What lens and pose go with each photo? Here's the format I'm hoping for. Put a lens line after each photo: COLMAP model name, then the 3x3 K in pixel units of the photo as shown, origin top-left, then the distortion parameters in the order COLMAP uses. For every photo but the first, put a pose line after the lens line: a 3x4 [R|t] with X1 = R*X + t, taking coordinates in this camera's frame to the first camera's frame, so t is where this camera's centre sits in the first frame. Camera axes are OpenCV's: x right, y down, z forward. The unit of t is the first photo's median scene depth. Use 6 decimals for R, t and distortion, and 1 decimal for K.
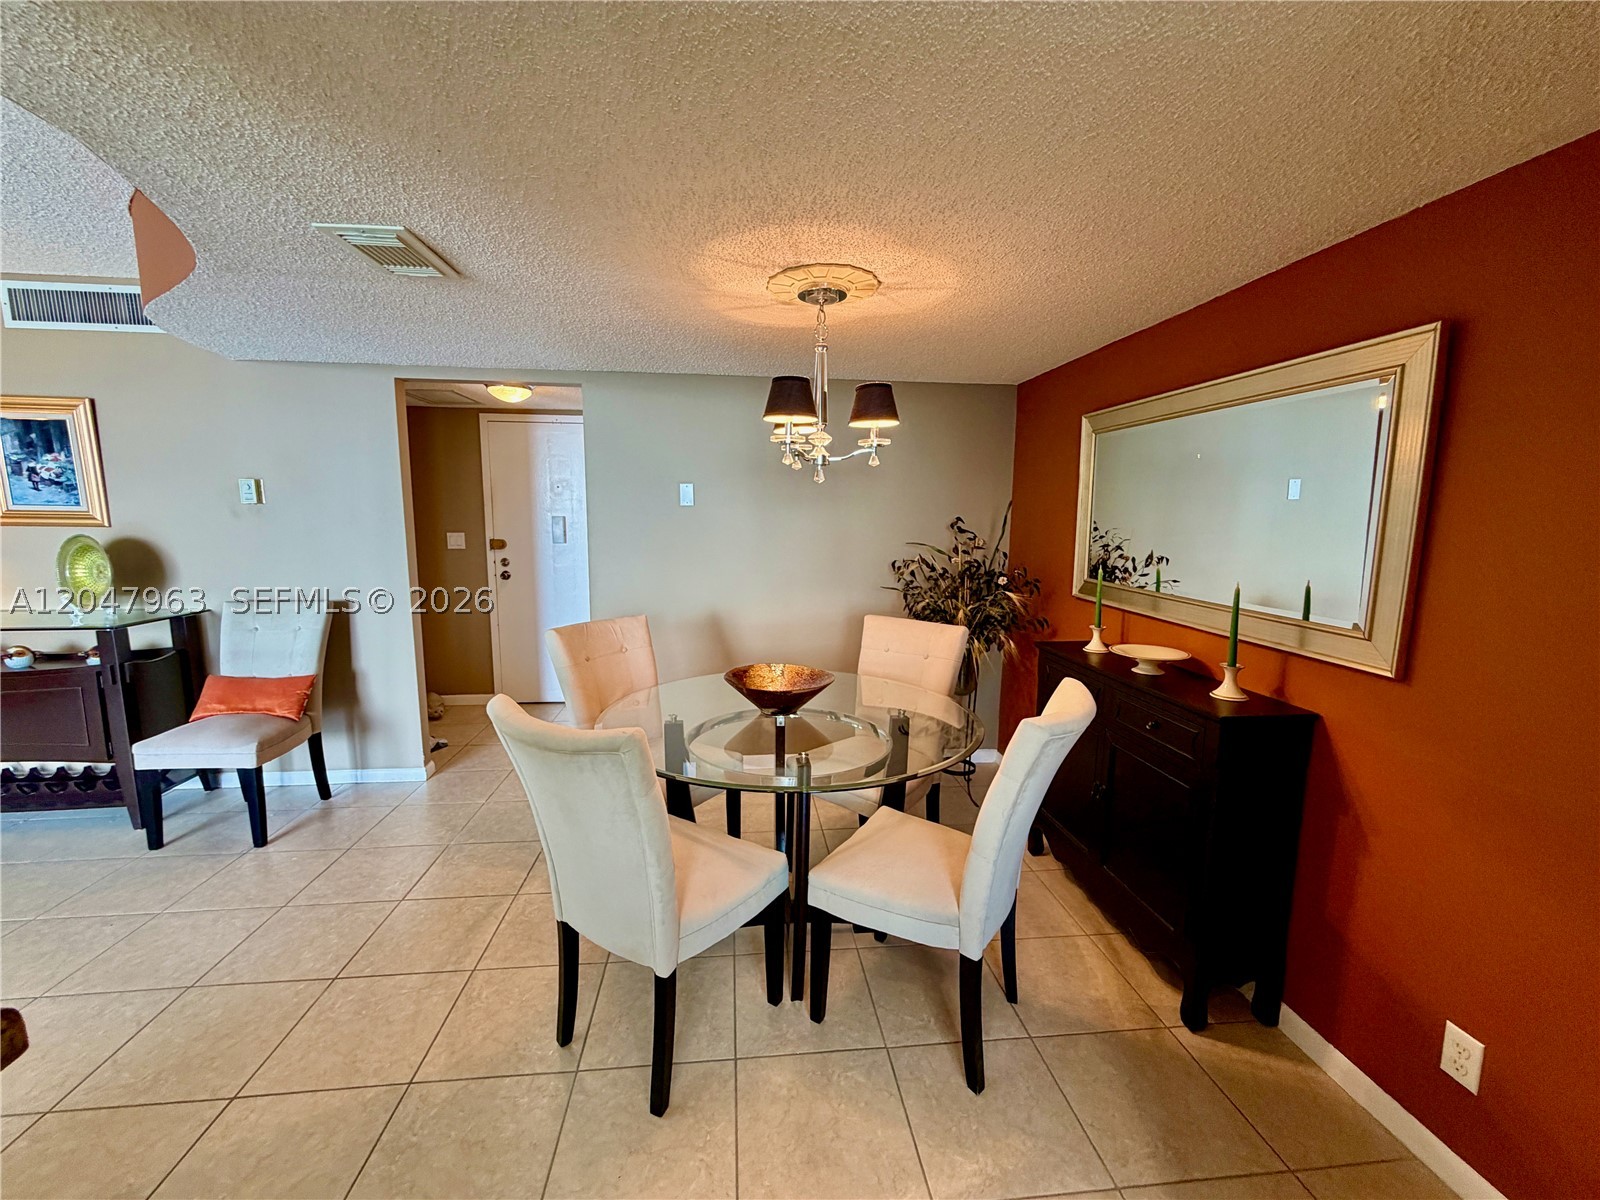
lens RADIAL K [[638.2, 0, 802.3], [0, 638.2, 598.1], [0, 0, 1]] dist [0.001471, -0.000242]
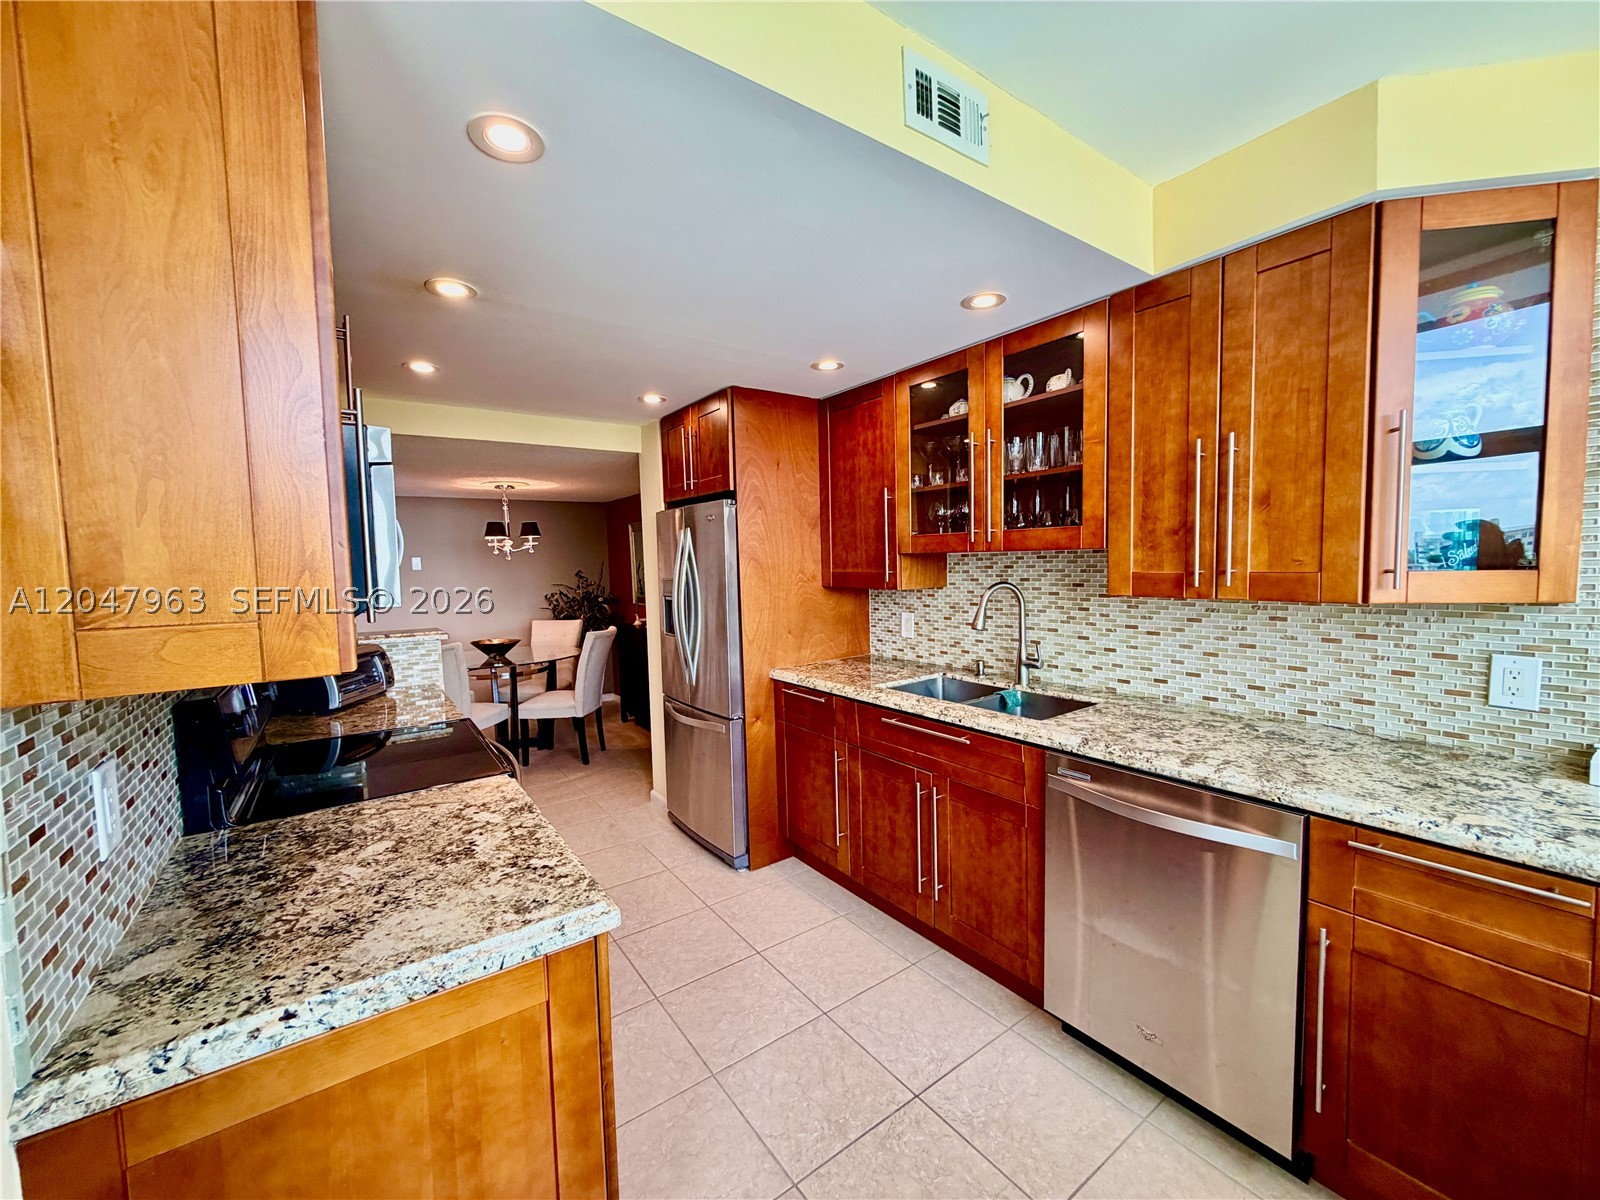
lens RADIAL K [[638.2, 0, 798.1], [0, 638.2, 602.4], [0, 0, 1]] dist [0.001471, -0.000242]
pose [[0.873832, -0.066075, 0.481717, -0.130890], [0.099129, 0.994125, -0.043460, 0.136858], [-0.476016, 0.085729, 0.875248, -1.141526]]
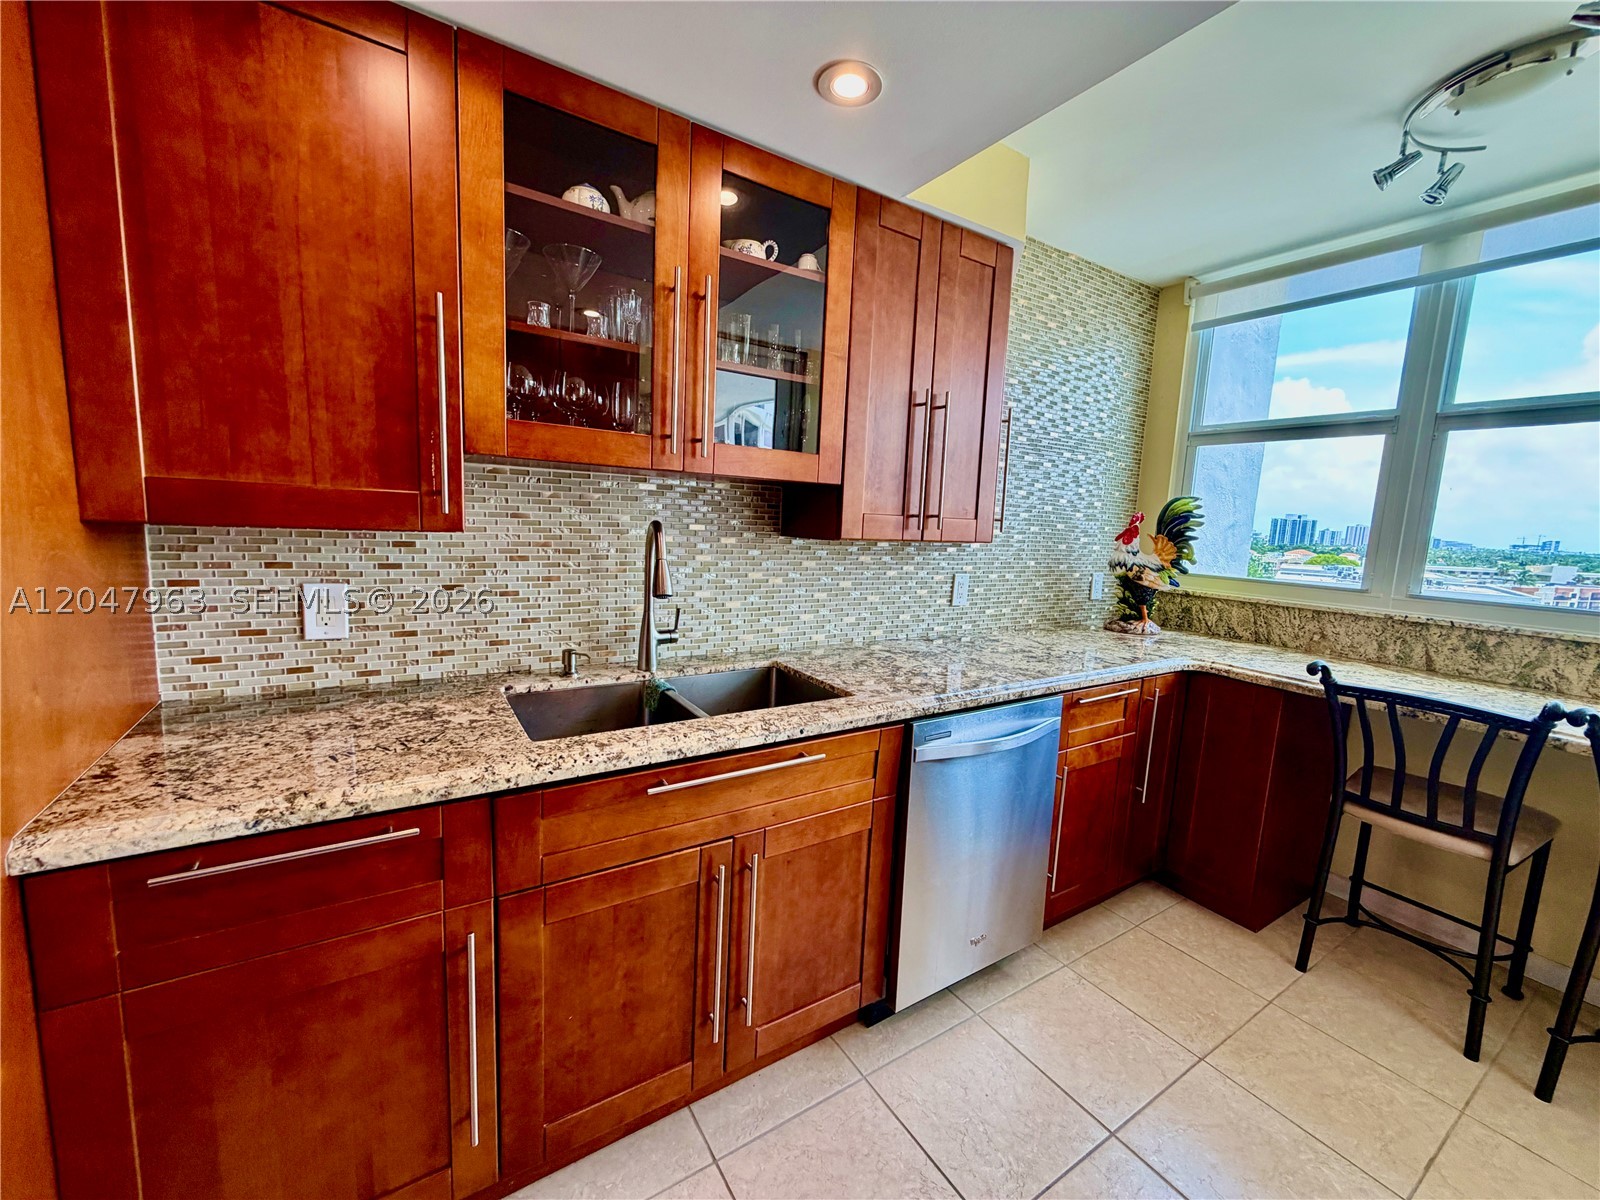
lens RADIAL K [[638.2, 0, 798.4], [0, 638.2, 602.8], [0, 0, 1]] dist [0.001471, -0.000242]
pose [[-0.434171, -0.148804, 0.888456, -0.041953], [0.070757, 0.977582, 0.198309, 0.068912], [-0.898048, 0.148964, -0.413908, -0.409286]]
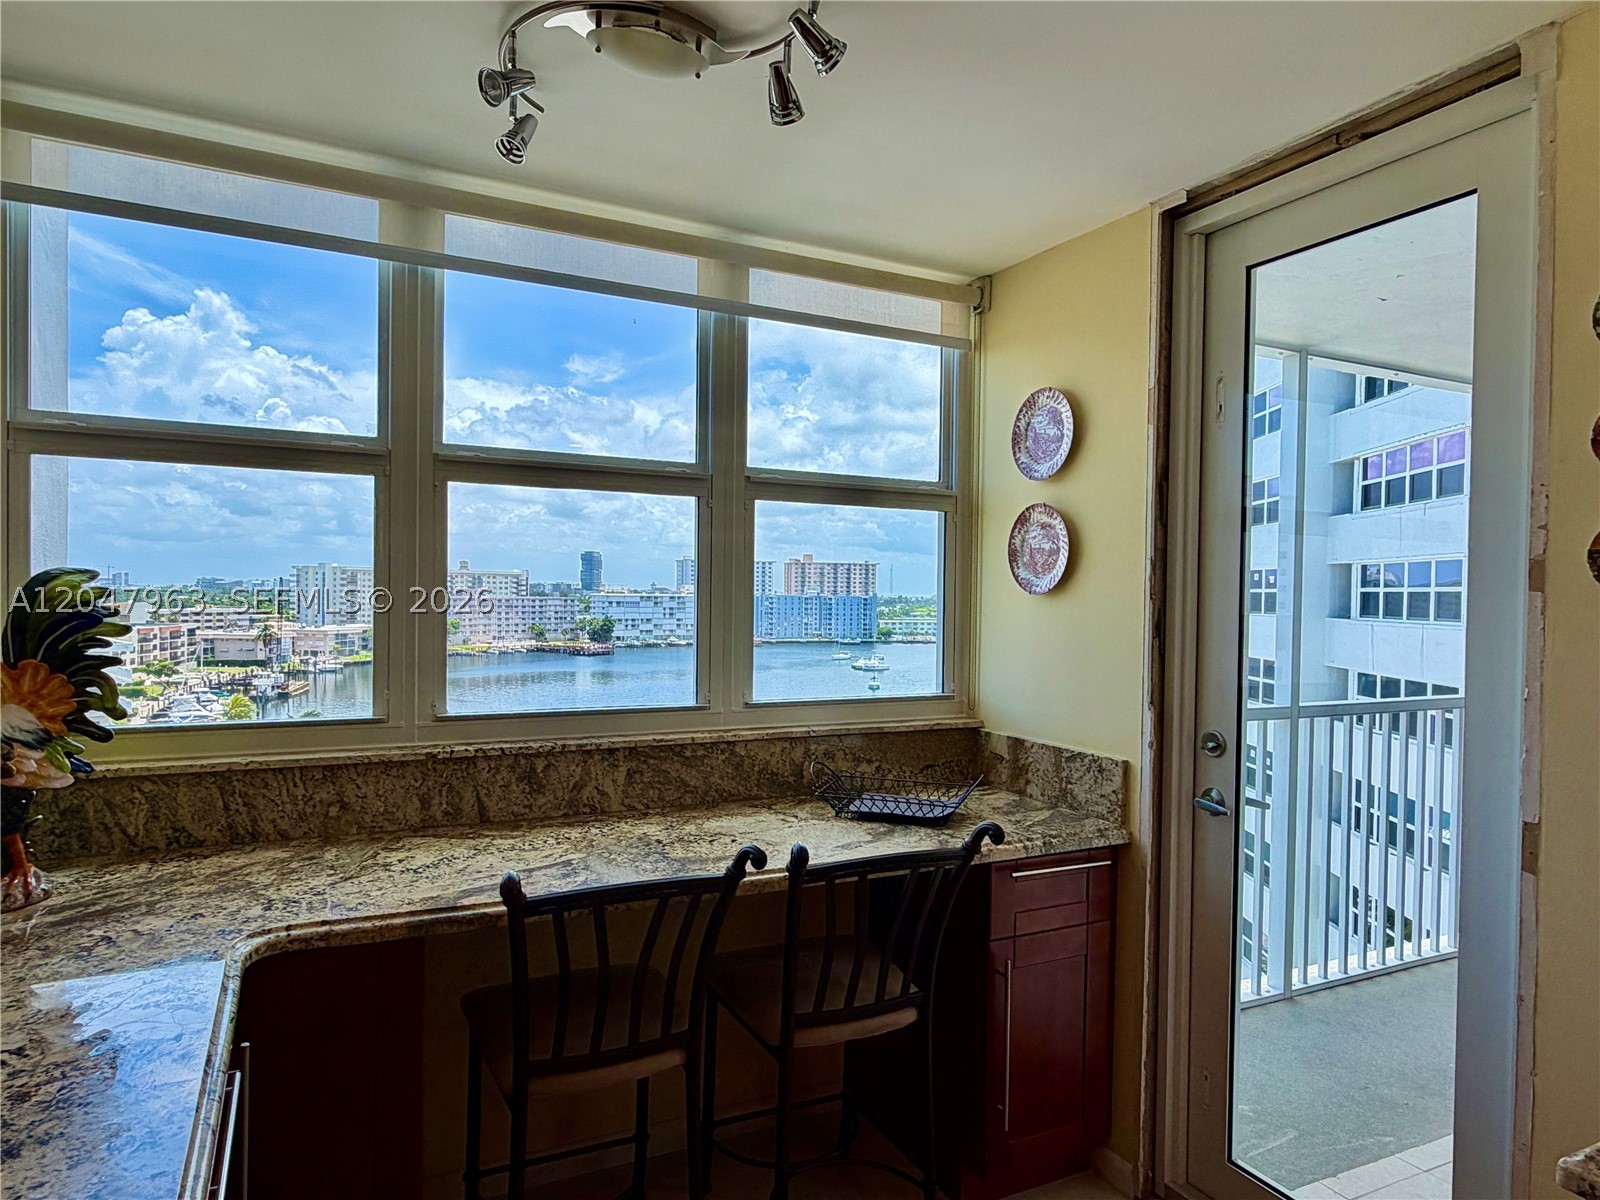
lens RADIAL K [[992.1, 0, 787.0], [0, 992.1, 612.7], [0, 0, 1]] dist [0.000058, 0.005770]
pose [[-0.943216, -0.016854, -0.331752, 0.330541], [-0.067117, 0.987783, 0.140641, 0.047857], [0.325328, 0.154921, -0.932824, -0.562846]]
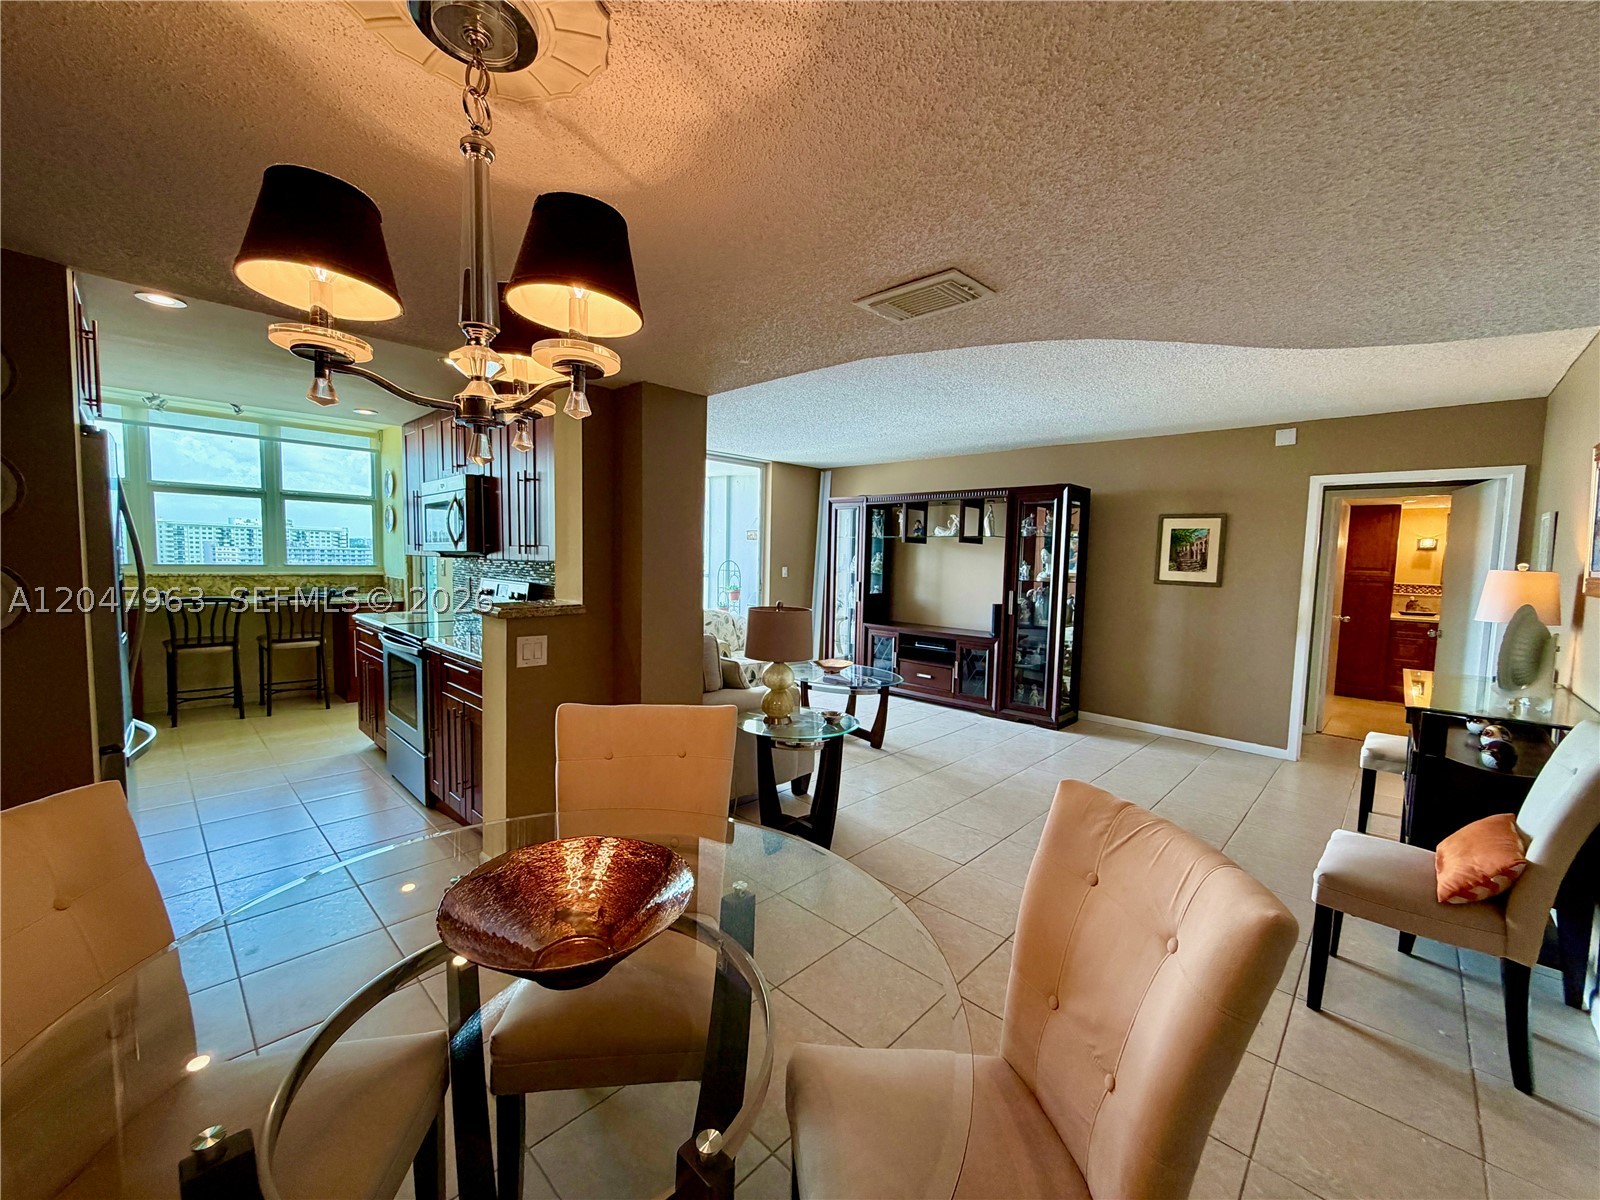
lens RADIAL K [[638.2, 0, 796.1], [0, 638.2, 602.3], [0, 0, 1]] dist [0.001471, -0.000242]
pose [[-0.772143, 0.018079, -0.635191, 0.086837], [-0.116817, 0.978521, 0.169856, -0.129734], [0.624618, 0.205354, -0.753446, 1.001987]]
